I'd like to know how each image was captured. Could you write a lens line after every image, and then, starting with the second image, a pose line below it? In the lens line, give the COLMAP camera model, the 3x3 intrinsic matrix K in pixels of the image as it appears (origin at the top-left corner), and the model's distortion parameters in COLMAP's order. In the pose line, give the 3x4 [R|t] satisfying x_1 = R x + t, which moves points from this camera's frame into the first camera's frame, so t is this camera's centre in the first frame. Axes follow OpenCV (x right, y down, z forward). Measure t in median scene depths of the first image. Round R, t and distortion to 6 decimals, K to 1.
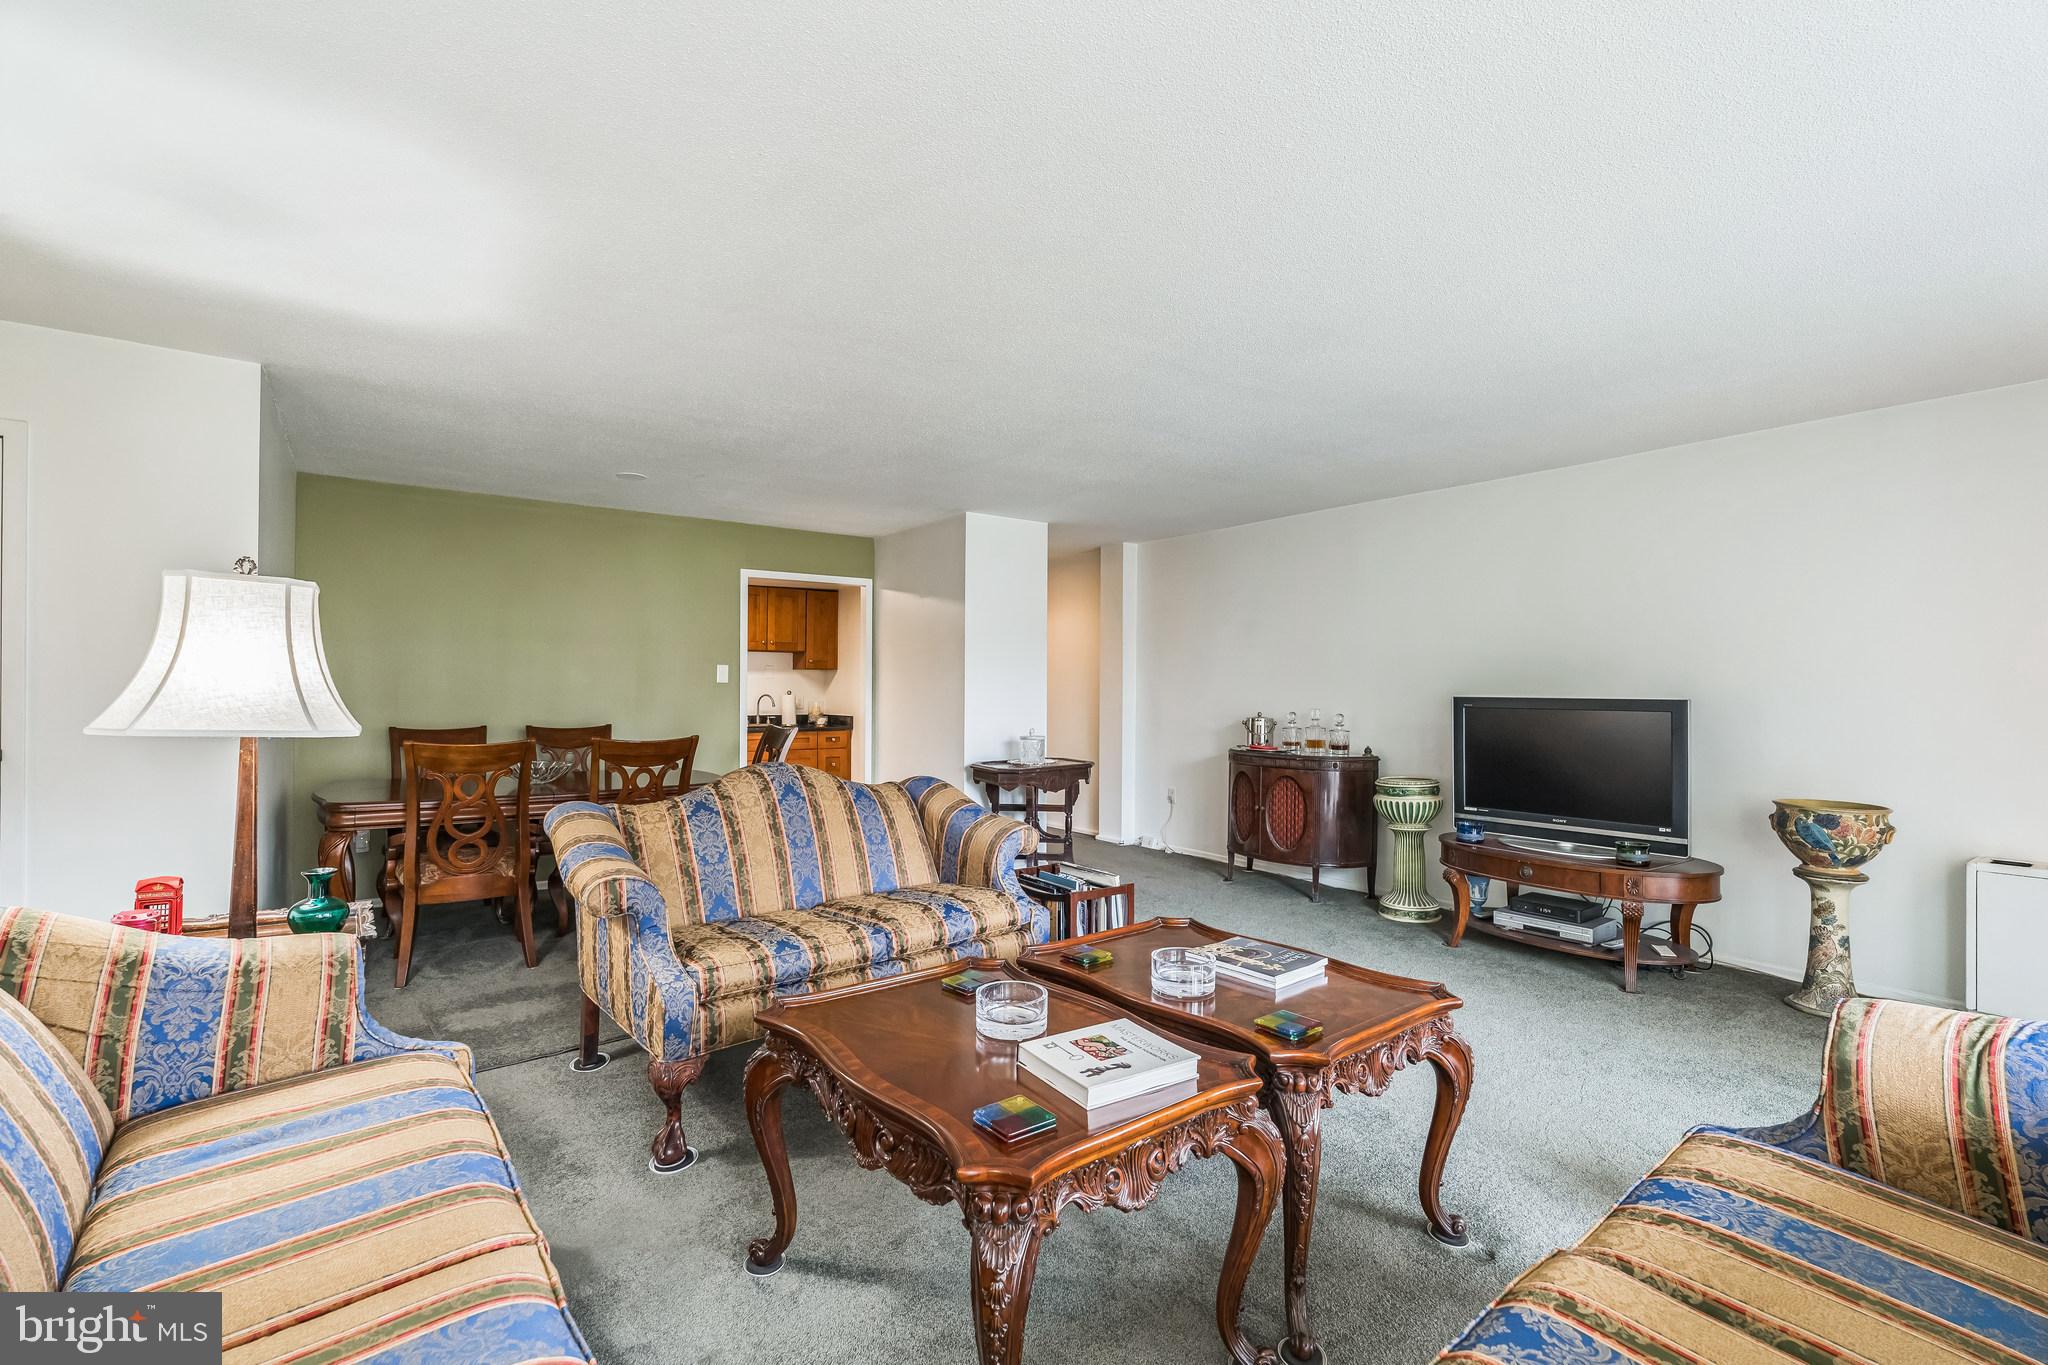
lens RADIAL K [[904.6, 0, 1019.7], [0, 904.6, 663.4], [0, 0, 1]] dist [-0.000771, -0.000127]
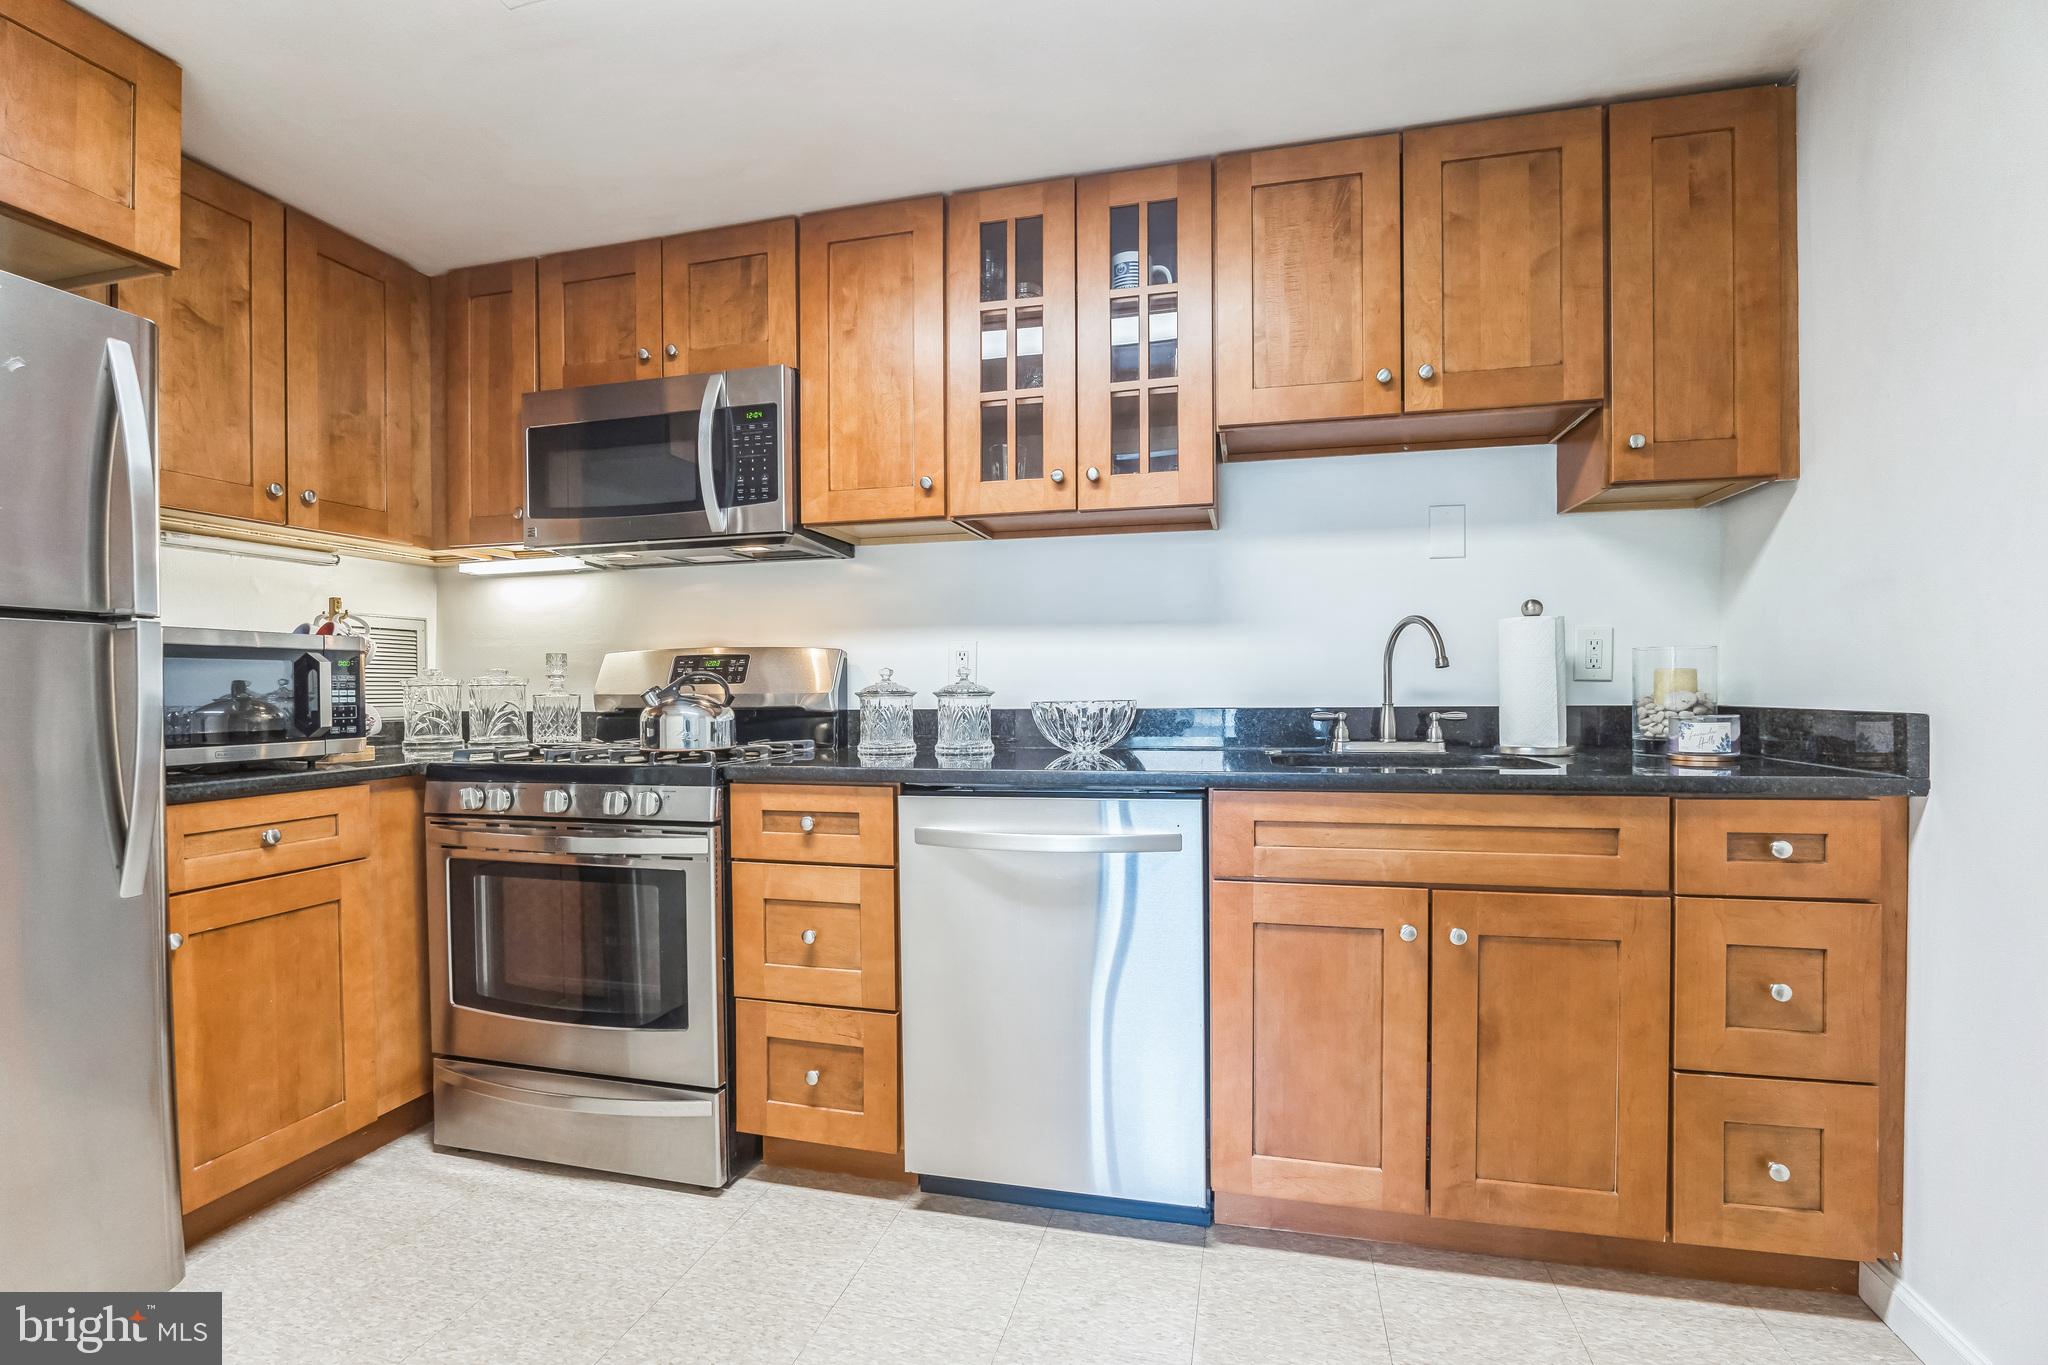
lens RADIAL K [[921.6, 0, 1026.9], [0, 921.6, 700.2], [0, 0, 1]] dist [-0.022975, 0.000405]
pose [[0.638210, 0.000305, -0.769862, -0.286909], [0.033276, 0.999054, 0.027982, 0.080560], [0.769143, -0.043476, 0.637597, 1.358751]]
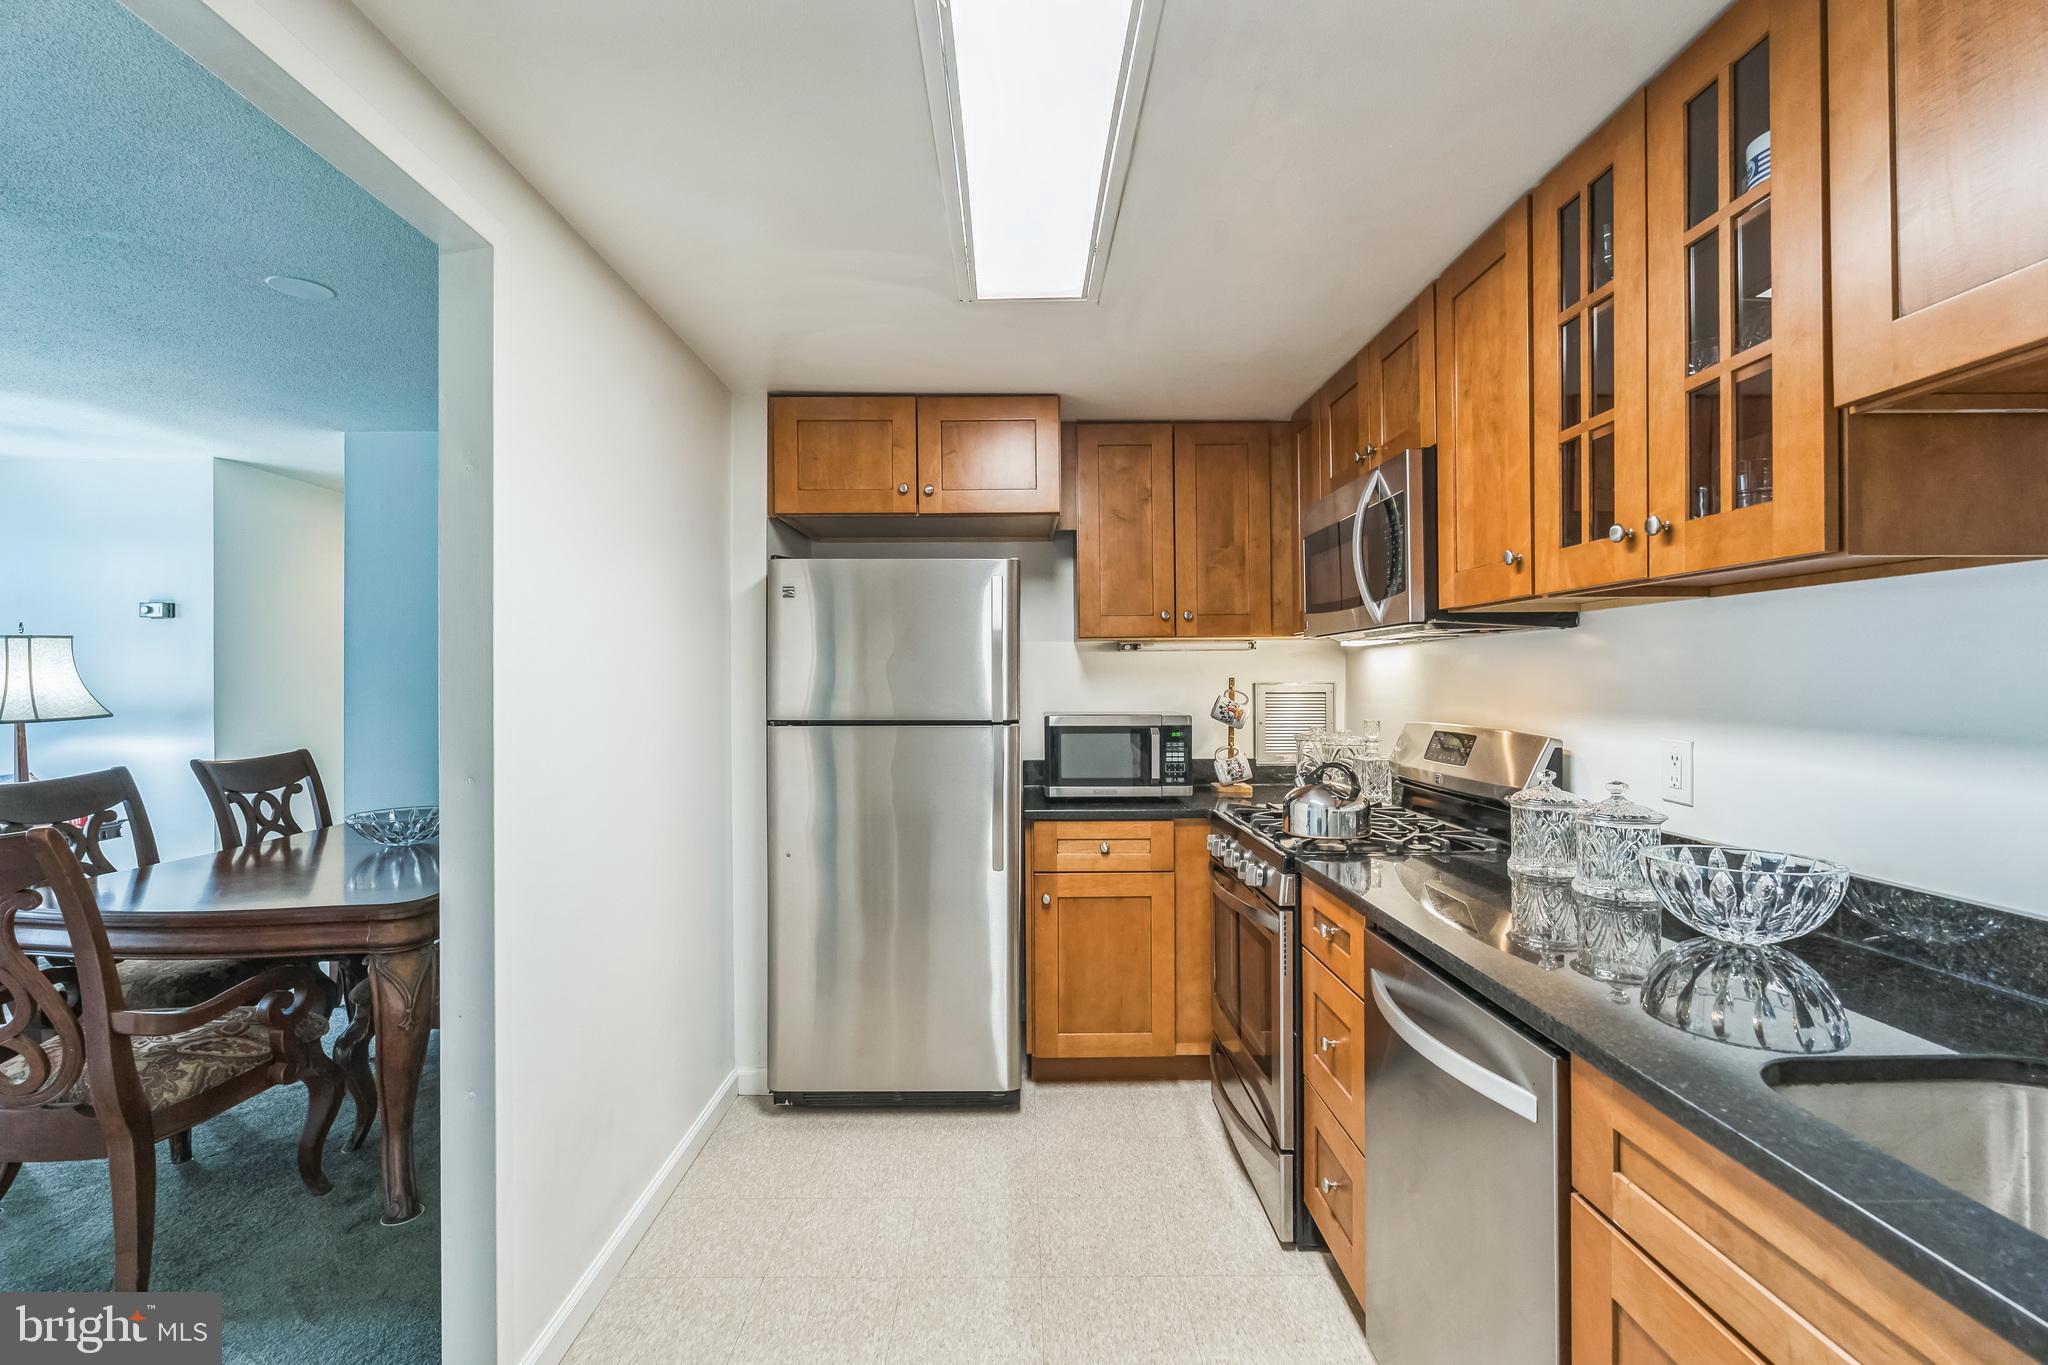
lens RADIAL K [[911.2, 0, 1022.8], [0, 911.2, 678.8], [0, 0, 1]] dist [-0.001151, 0.000323]
pose [[-0.581503, -0.002371, -0.813541, -0.254203], [0.025309, 0.999459, -0.021004, 0.038146], [0.813151, -0.032804, -0.581128, 1.655071]]
